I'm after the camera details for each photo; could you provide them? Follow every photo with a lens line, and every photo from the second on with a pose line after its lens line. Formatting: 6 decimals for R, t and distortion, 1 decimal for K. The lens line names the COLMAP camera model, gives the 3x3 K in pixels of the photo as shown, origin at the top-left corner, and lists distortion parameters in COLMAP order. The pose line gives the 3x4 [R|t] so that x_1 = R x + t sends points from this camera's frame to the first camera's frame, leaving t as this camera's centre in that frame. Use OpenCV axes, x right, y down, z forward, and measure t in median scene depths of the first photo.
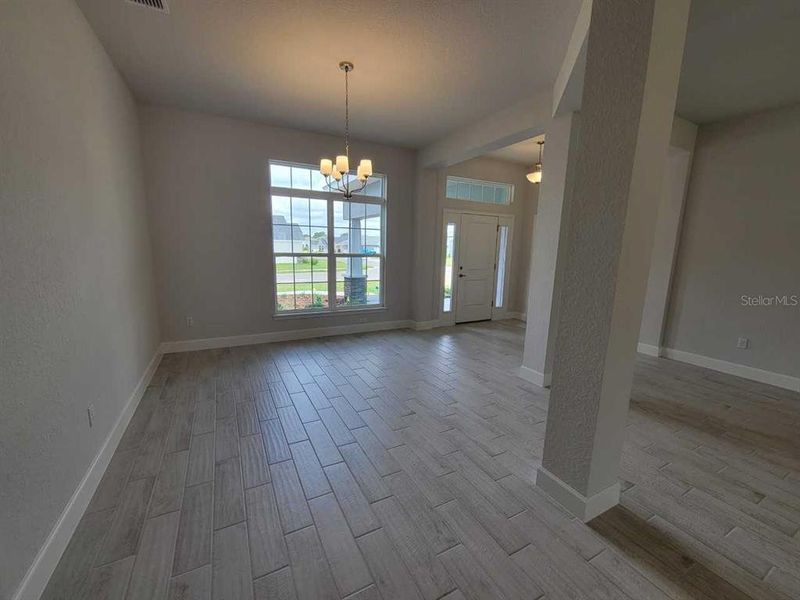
lens RADIAL K [[325.0, 0, 396.9], [0, 325.0, 302.9], [0, 0, 1]] dist [-0.000085, -0.000045]
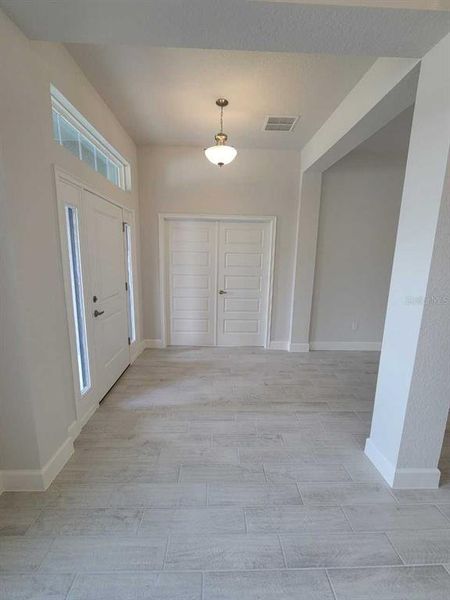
lens RADIAL K [[243.8, 0, 222.6], [0, 243.8, 296.8], [0, 0, 1]] dist [-0.000085, -0.000045]
pose [[0.440248, -0.162796, 0.882995, -0.051462], [0.142459, 0.983633, 0.110322, -0.124647], [-0.886503, 0.077222, 0.456234, 0.649141]]
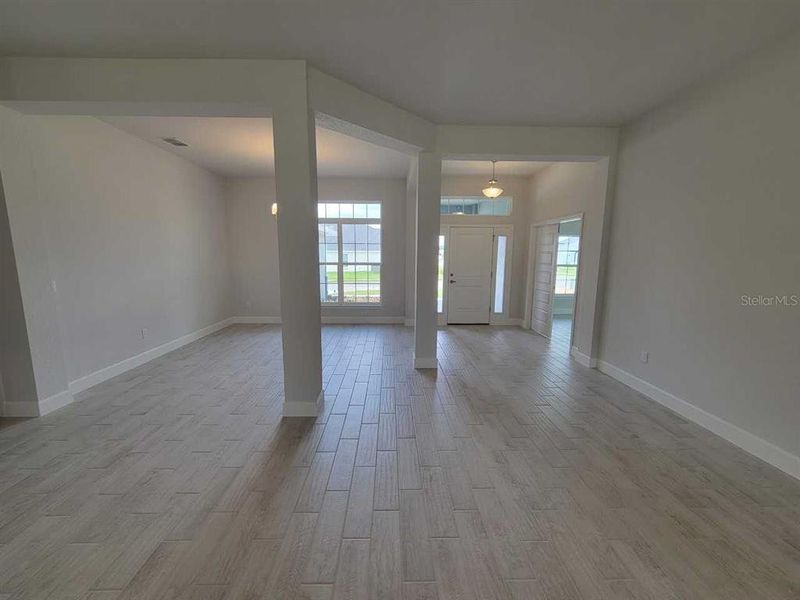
lens RADIAL K [[327.0, 0, 400.0], [0, 327.0, 300.0], [0, 0, 1]] dist [0.000026, 0.000067]
pose [[0.896215, 0.044605, -0.441372, 0.542184], [-0.060748, 0.997899, -0.022504, 0.016513], [0.439441, 0.046982, 0.897042, -0.093285]]
